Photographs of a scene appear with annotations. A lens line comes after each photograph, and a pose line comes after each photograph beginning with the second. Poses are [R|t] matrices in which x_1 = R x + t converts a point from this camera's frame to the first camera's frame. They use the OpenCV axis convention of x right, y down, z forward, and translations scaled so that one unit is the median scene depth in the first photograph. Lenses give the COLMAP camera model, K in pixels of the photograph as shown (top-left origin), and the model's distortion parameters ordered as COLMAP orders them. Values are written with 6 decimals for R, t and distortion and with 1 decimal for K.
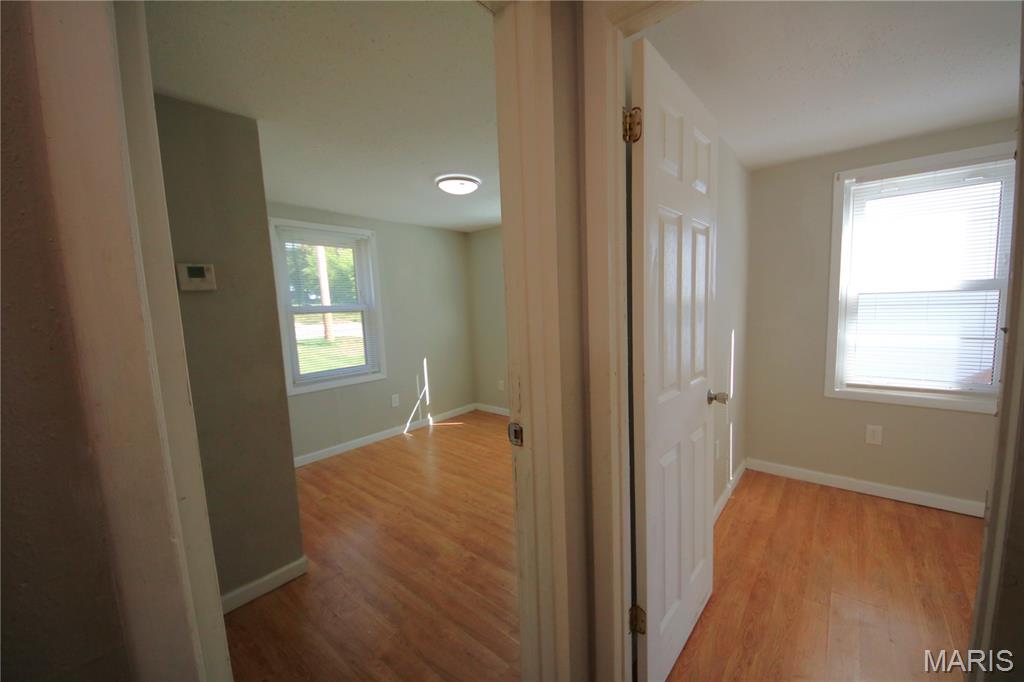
lens RADIAL K [[389.7, 0, 524.2], [0, 389.7, 348.0], [0, 0, 1]] dist [0.001661, -0.005382]
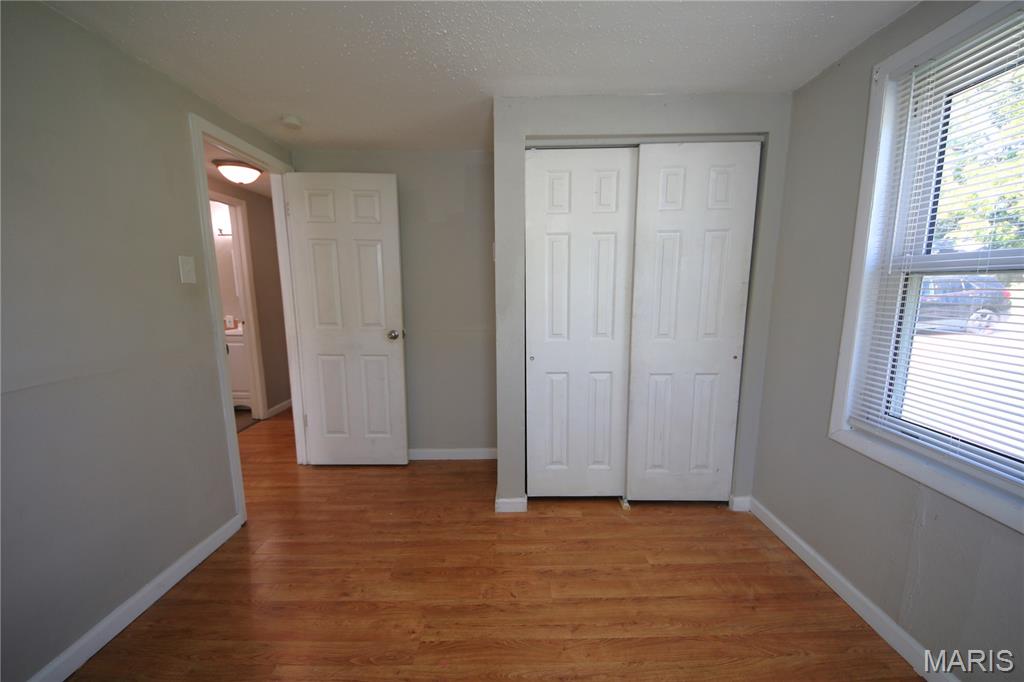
lens RADIAL K [[381.7, 0, 515.5], [0, 381.7, 347.4], [0, 0, 1]] dist [0.018839, -0.019432]
pose [[-0.776453, 0.138018, -0.614875, 0.005196], [-0.042839, 0.961904, 0.270011, -0.101663], [0.628717, 0.235991, -0.740961, 1.015347]]
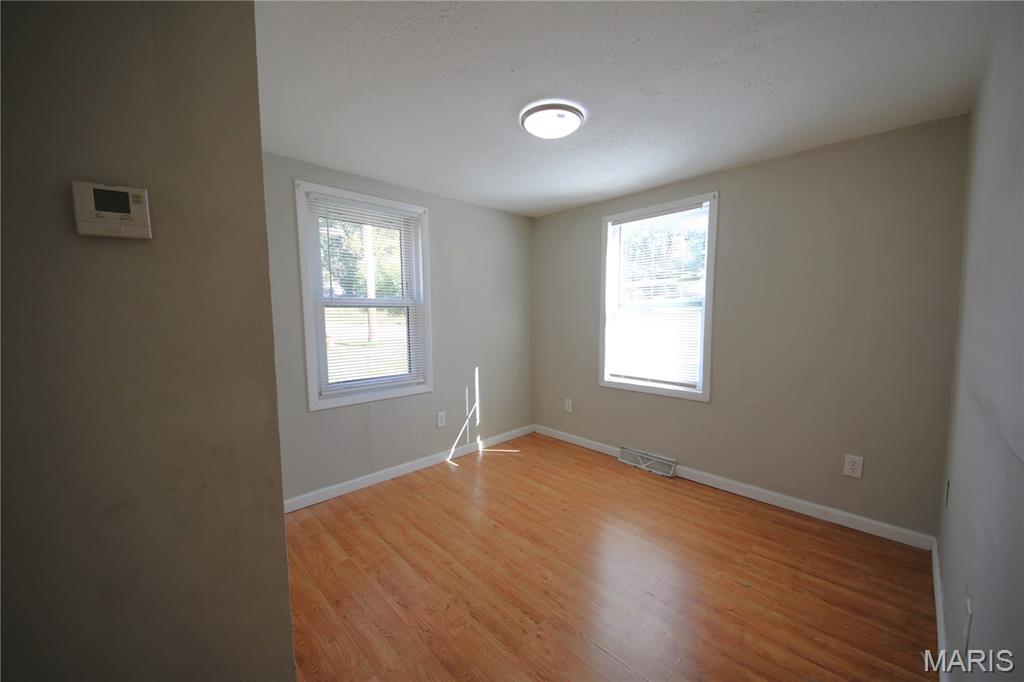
lens RADIAL K [[381.7, 0, 515.5], [0, 381.7, 347.4], [0, 0, 1]] dist [0.018839, -0.019432]
pose [[0.993109, 0.040350, -0.110027, -0.113054], [-0.042813, 0.998881, -0.020111, -0.005585], [0.109093, 0.024683, 0.993725, 0.261118]]
